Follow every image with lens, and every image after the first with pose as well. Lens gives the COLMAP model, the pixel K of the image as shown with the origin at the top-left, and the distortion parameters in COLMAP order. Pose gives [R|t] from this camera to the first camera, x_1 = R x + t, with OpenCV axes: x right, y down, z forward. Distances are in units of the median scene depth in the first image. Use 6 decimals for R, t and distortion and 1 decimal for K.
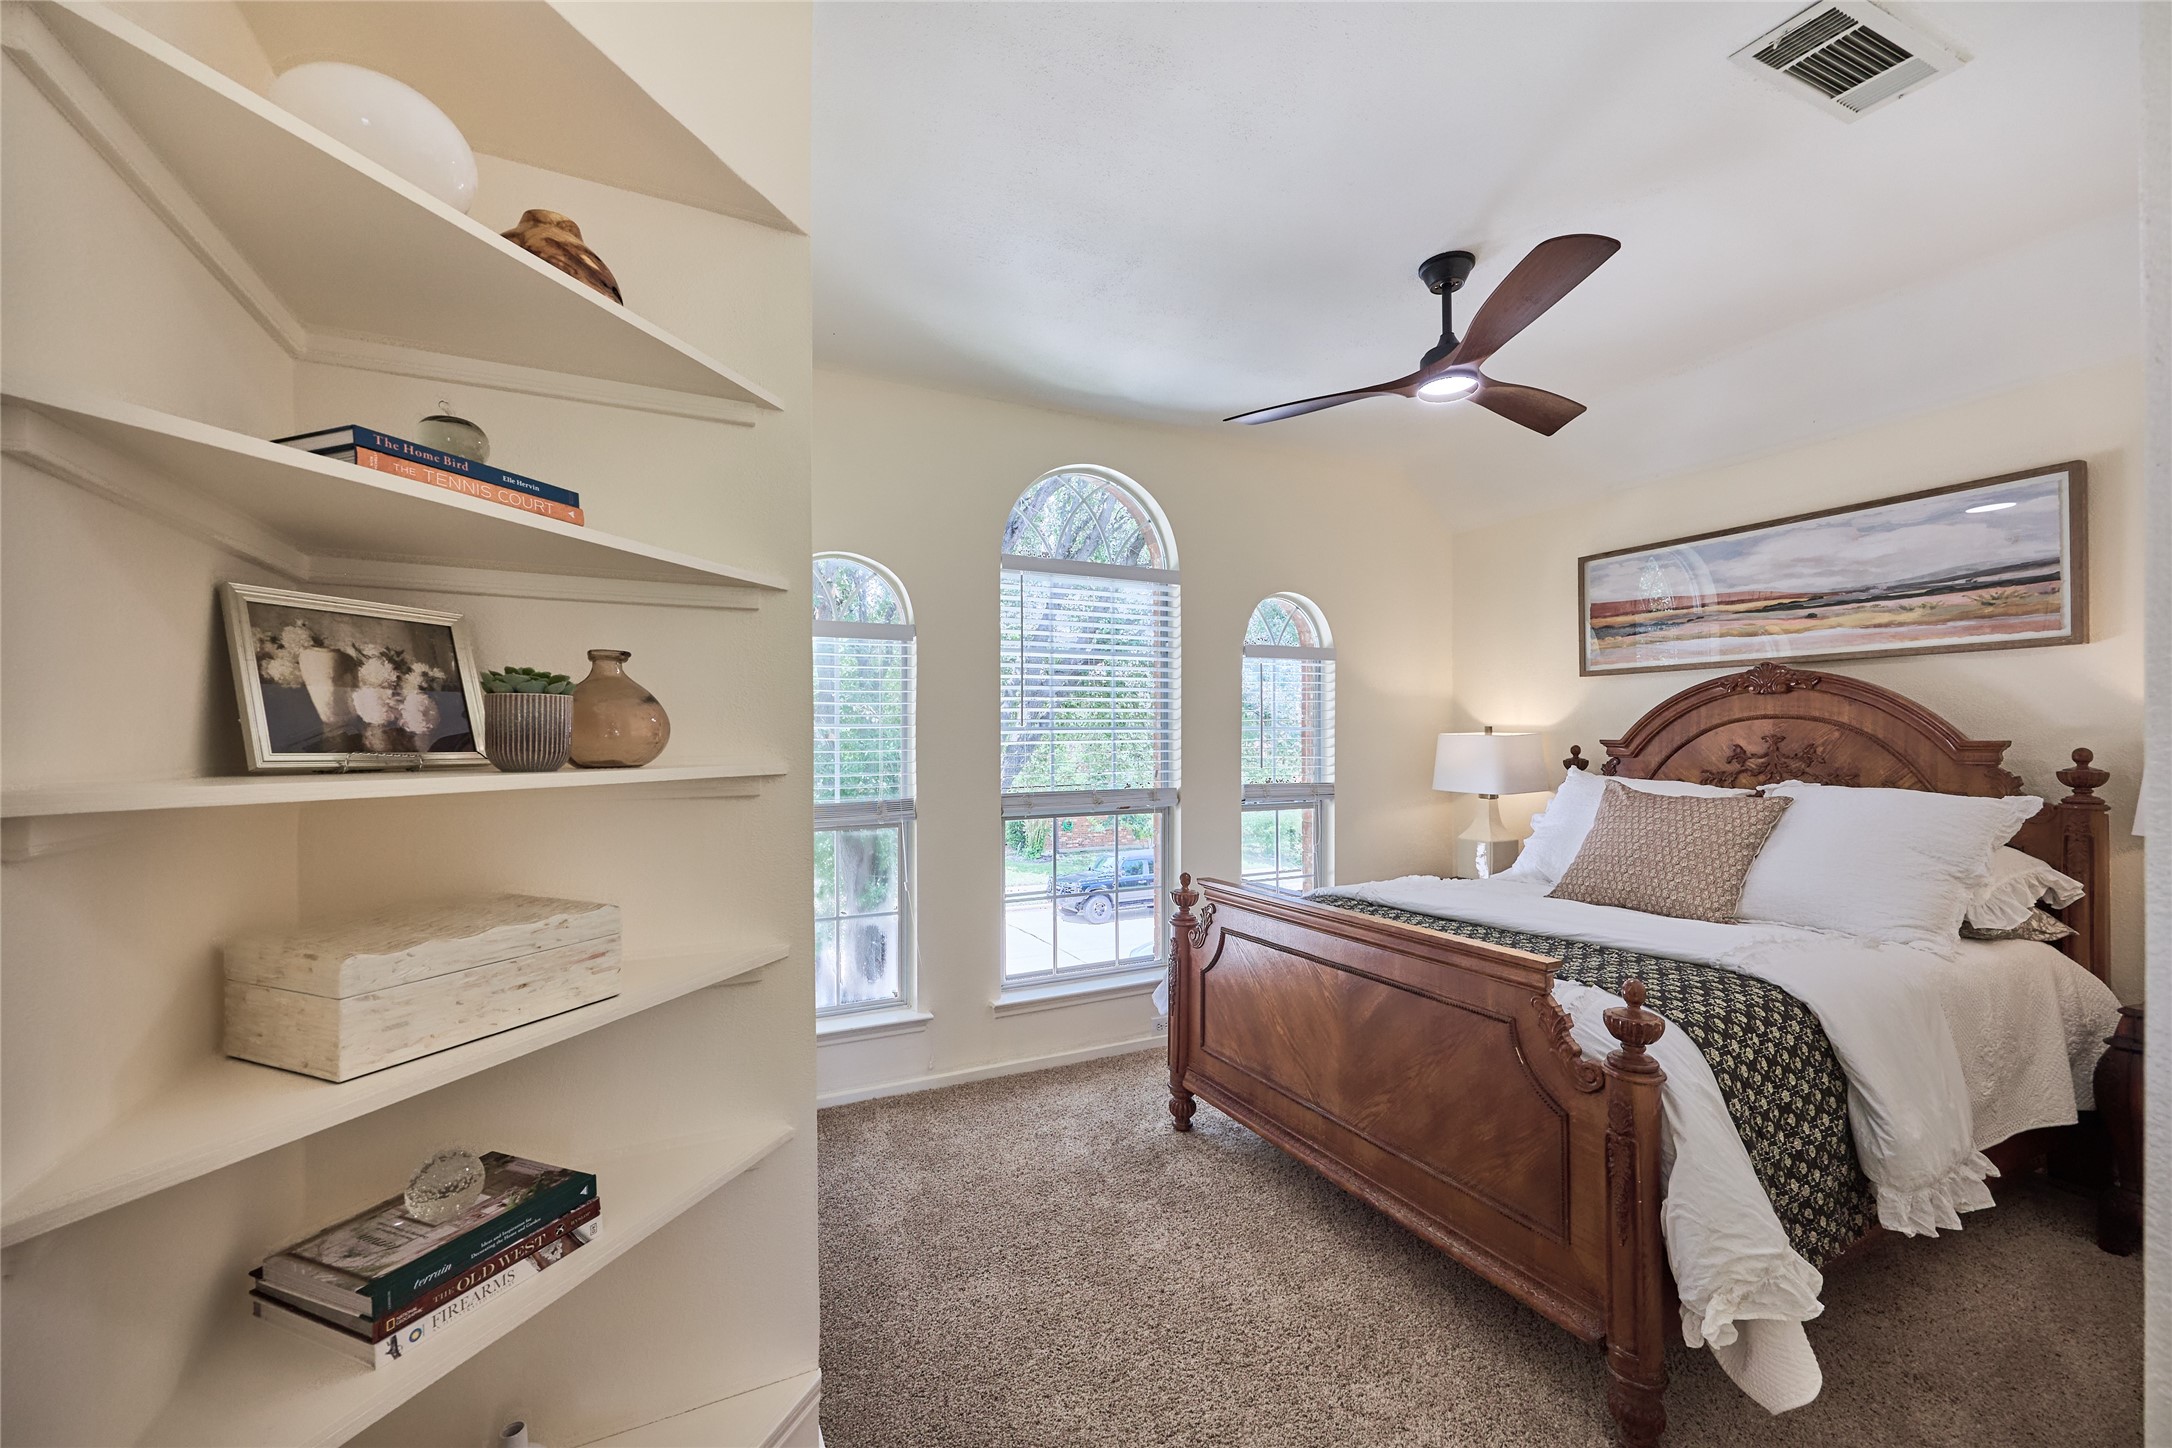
lens RADIAL K [[867.1, 0, 1089.4], [0, 867.1, 728.7], [0, 0, 1]] dist [-0.003298, 0.000263]
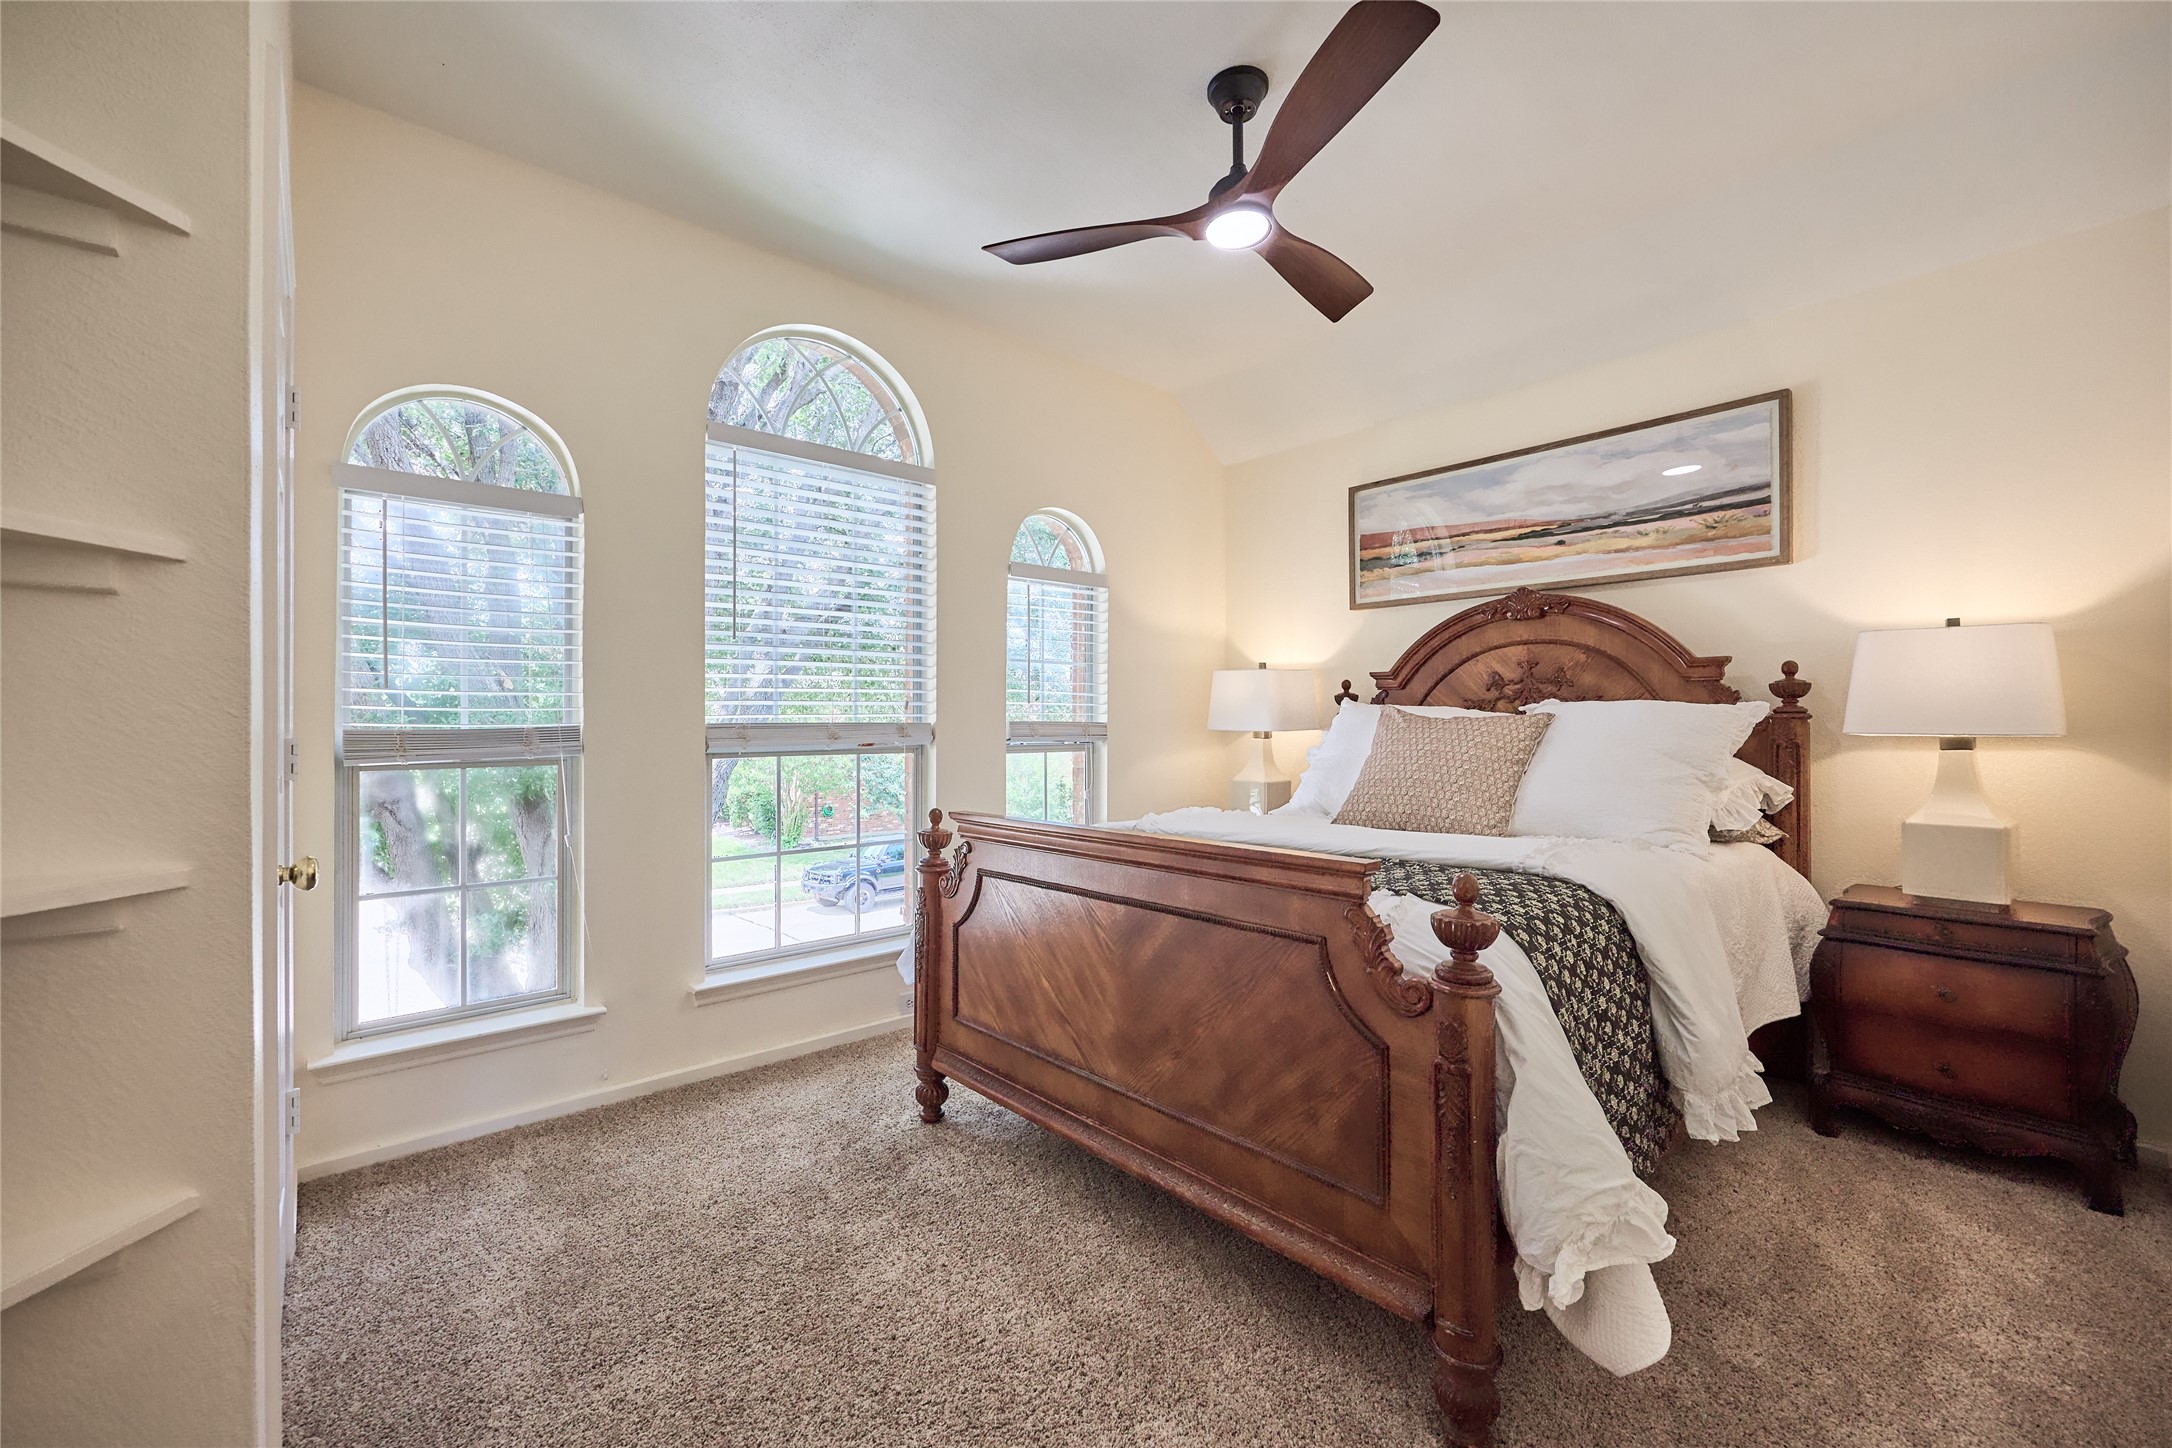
lens RADIAL K [[868.3, 0, 1088.1], [0, 868.3, 713.2], [0, 0, 1]] dist [-0.012079, 0.007586]
pose [[0.966522, 0.004279, 0.256550, 0.045844], [-0.002528, 0.999971, -0.007155, 0.096810], [-0.256573, 0.006267, 0.966505, 0.196451]]
